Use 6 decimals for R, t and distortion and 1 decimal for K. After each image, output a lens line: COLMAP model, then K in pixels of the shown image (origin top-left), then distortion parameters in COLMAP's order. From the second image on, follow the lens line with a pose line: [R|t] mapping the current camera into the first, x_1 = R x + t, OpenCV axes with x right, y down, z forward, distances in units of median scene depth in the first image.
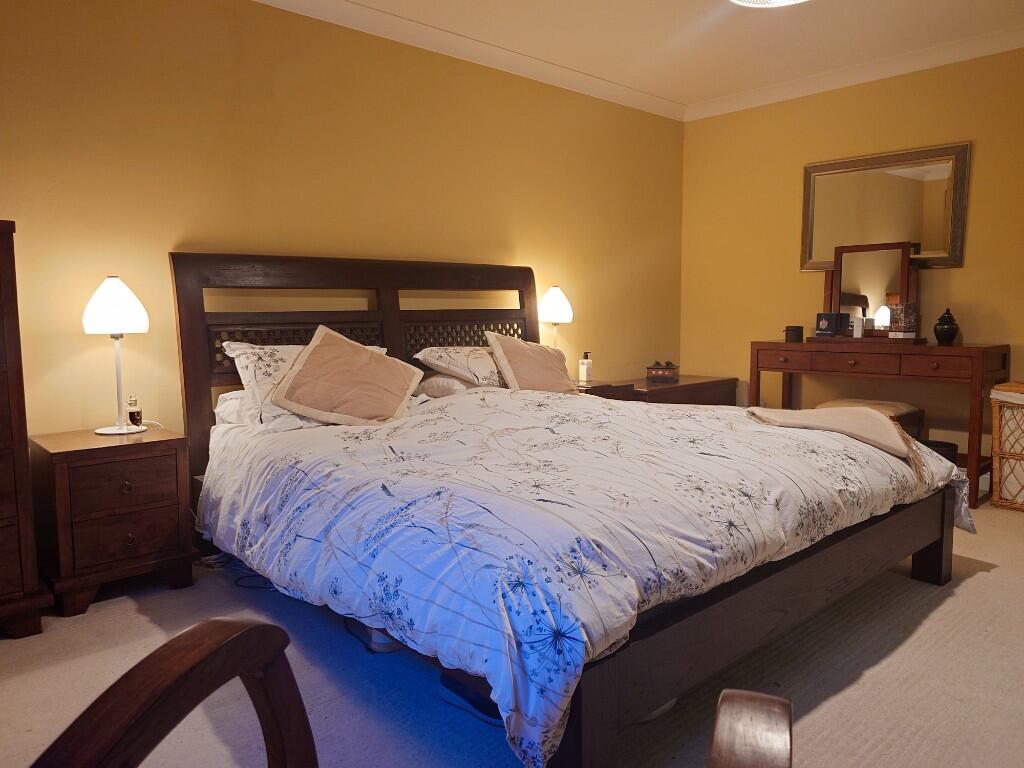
lens RADIAL K [[714.4, 0, 512.0], [0, 714.4, 384.0], [0, 0, 1]] dist [0.000936, 0.000980]
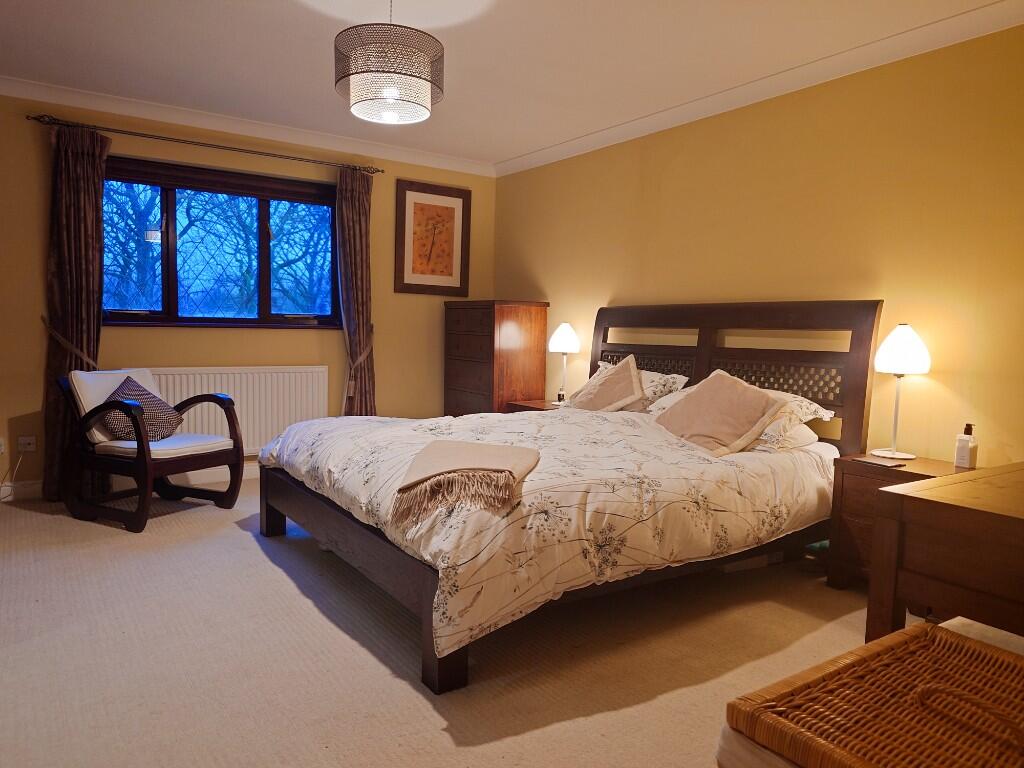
lens RADIAL K [[714.4, 0, 512.0], [0, 714.4, 384.0], [0, 0, 1]] dist [0.000936, 0.000980]
pose [[-0.125677, 0.067142, -0.989796, 0.960938], [-0.142536, 0.986134, 0.084992, -0.093147], [0.981778, 0.151763, -0.114365, 0.802680]]
